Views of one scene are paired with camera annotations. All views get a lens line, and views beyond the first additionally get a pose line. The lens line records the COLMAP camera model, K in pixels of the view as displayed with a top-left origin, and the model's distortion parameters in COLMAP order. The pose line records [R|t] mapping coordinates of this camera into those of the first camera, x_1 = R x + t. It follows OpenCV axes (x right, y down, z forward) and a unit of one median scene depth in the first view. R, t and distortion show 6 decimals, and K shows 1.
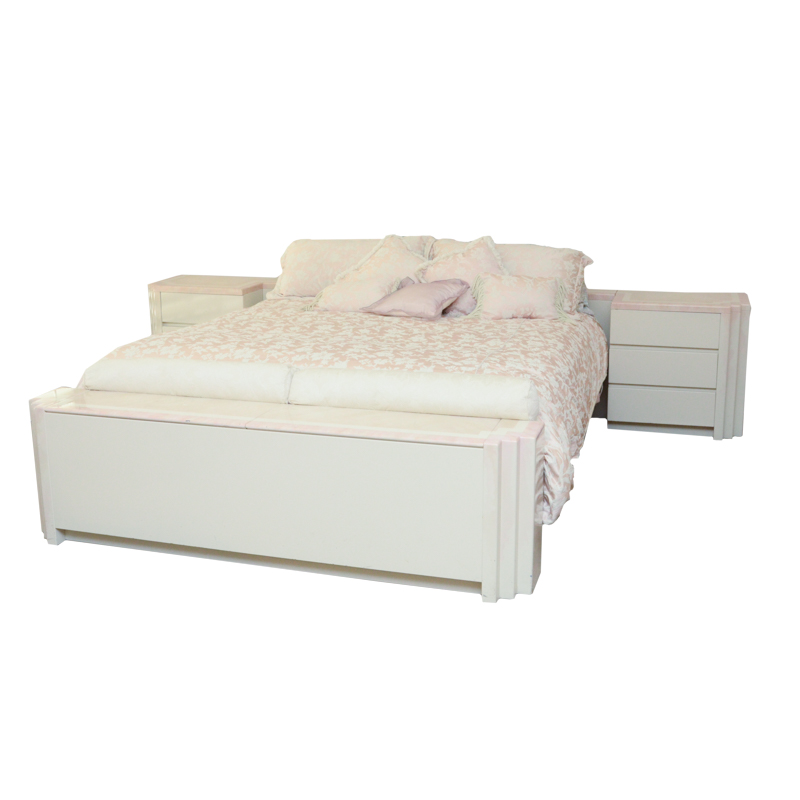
lens RADIAL K [[916.7, 0, 400.1], [0, 916.7, 395.1], [0, 0, 1]] dist [-0.100563, 0.000000]
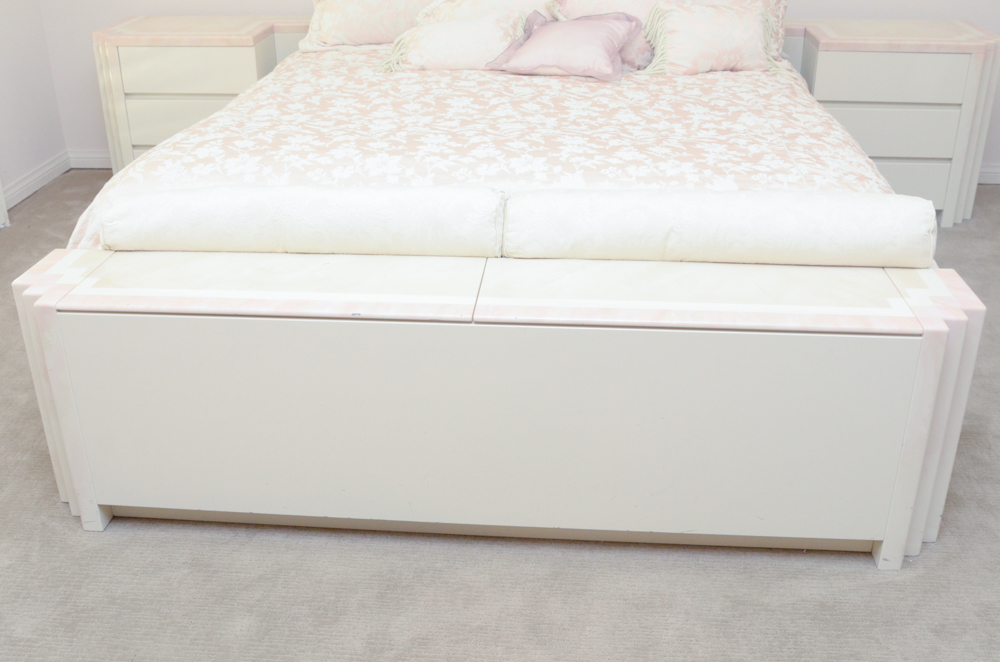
lens RADIAL K [[982.0, 0, 498.0], [0, 982.0, 335.8], [0, 0, 1]] dist [-0.051737, 0.000000]
pose [[0.975123, -0.097103, 0.199264, -0.189069], [0.052459, 0.974500, 0.218170, -0.057927], [-0.215367, -0.202290, 0.955351, 0.297367]]
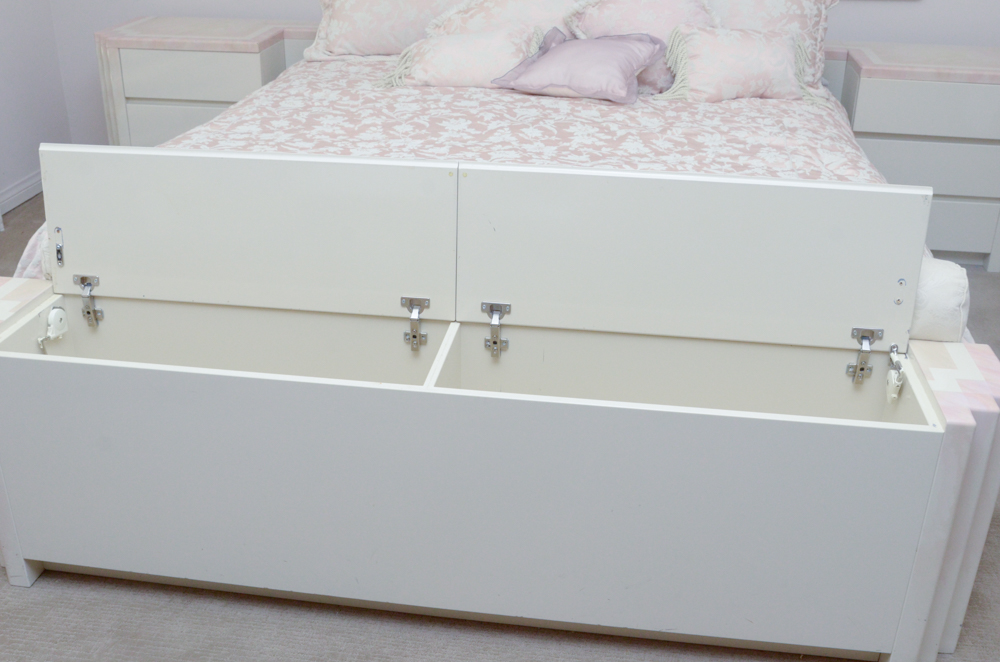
lens RADIAL K [[982.0, 0, 503.2], [0, 982.0, 338.0], [0, 0, 1]] dist [-0.051737, 0.000000]
pose [[0.985818, -0.055435, 0.158397, -0.145370], [0.020055, 0.976019, 0.216761, -0.069878], [-0.166614, -0.210510, 0.963289, 0.344355]]
